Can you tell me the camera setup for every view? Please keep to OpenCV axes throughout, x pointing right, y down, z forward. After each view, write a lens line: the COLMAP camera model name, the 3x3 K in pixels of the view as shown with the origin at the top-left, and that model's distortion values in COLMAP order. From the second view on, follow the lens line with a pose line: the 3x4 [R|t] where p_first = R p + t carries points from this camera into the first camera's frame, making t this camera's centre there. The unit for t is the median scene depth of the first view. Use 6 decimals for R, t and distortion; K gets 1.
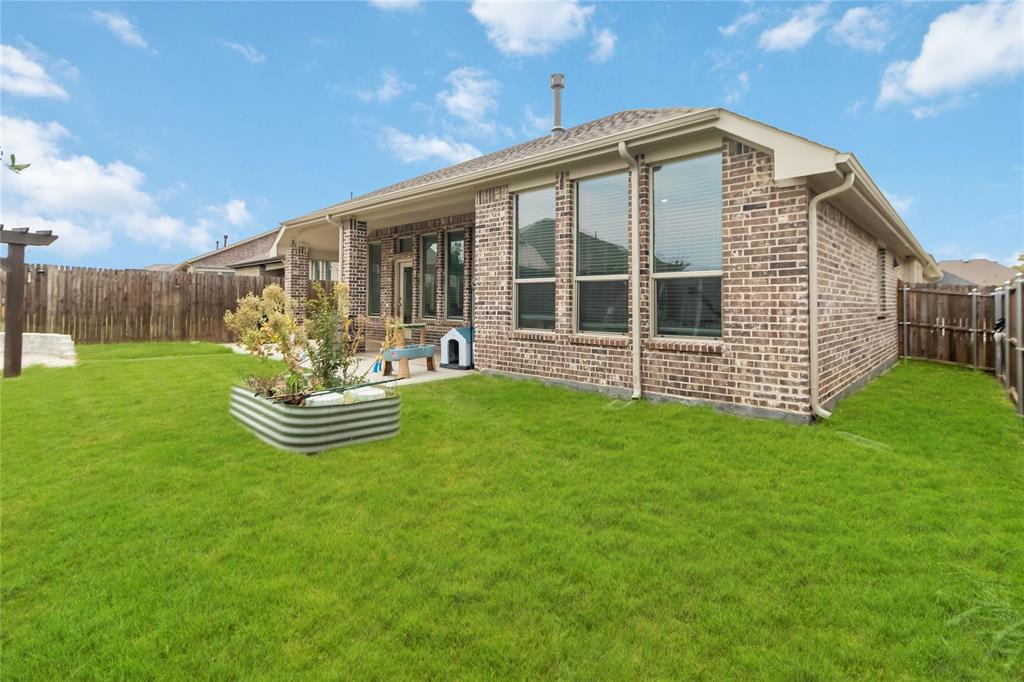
lens RADIAL K [[485.7, 0, 523.9], [0, 485.7, 292.8], [0, 0, 1]] dist [0.002208, 0.000015]
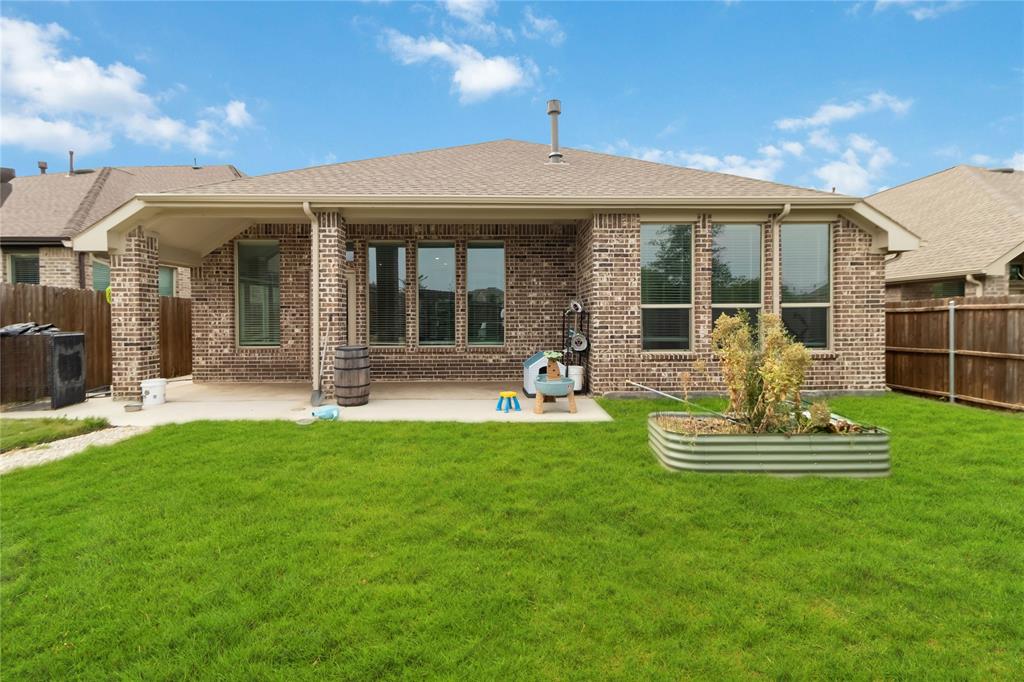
lens RADIAL K [[470.3, 0, 522.1], [0, 470.3, 321.5], [0, 0, 1]] dist [0.002593, -0.000194]
pose [[0.721549, -0.016810, 0.692159, -0.889326], [-0.005973, 0.999517, 0.030501, -0.019552], [-0.692338, -0.026142, 0.721100, 0.422631]]
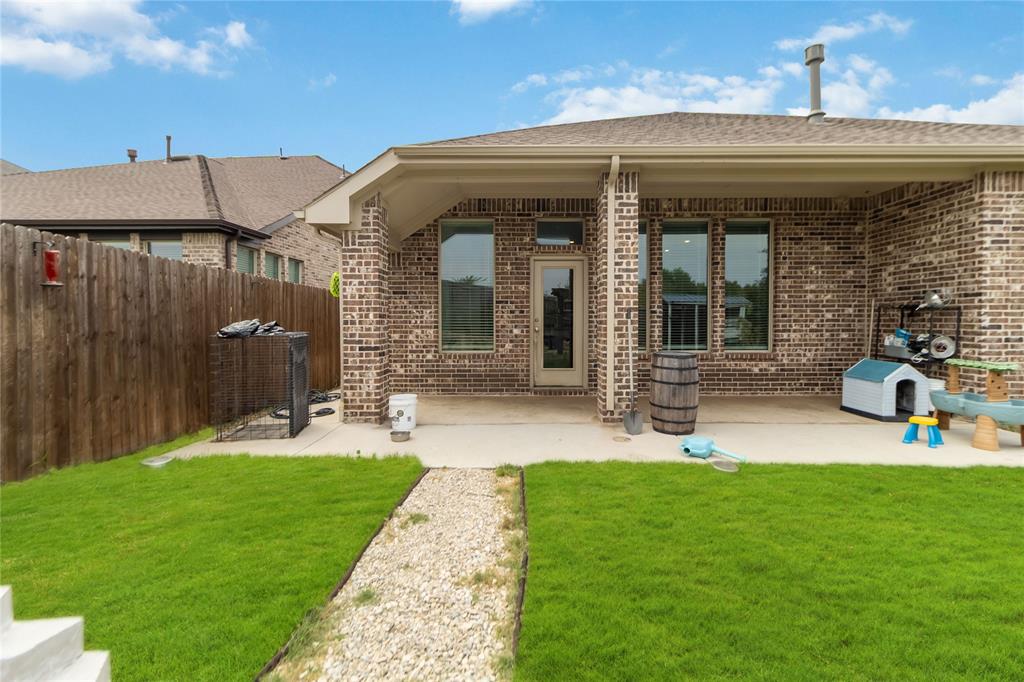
lens RADIAL K [[470.3, 0, 522.1], [0, 470.3, 321.5], [0, 0, 1]] dist [0.002593, -0.000194]
pose [[0.741570, -0.010759, 0.670789, -1.108711], [-0.006104, 0.999722, 0.022783, 0.001193], [-0.670848, -0.020989, 0.741298, 0.963541]]
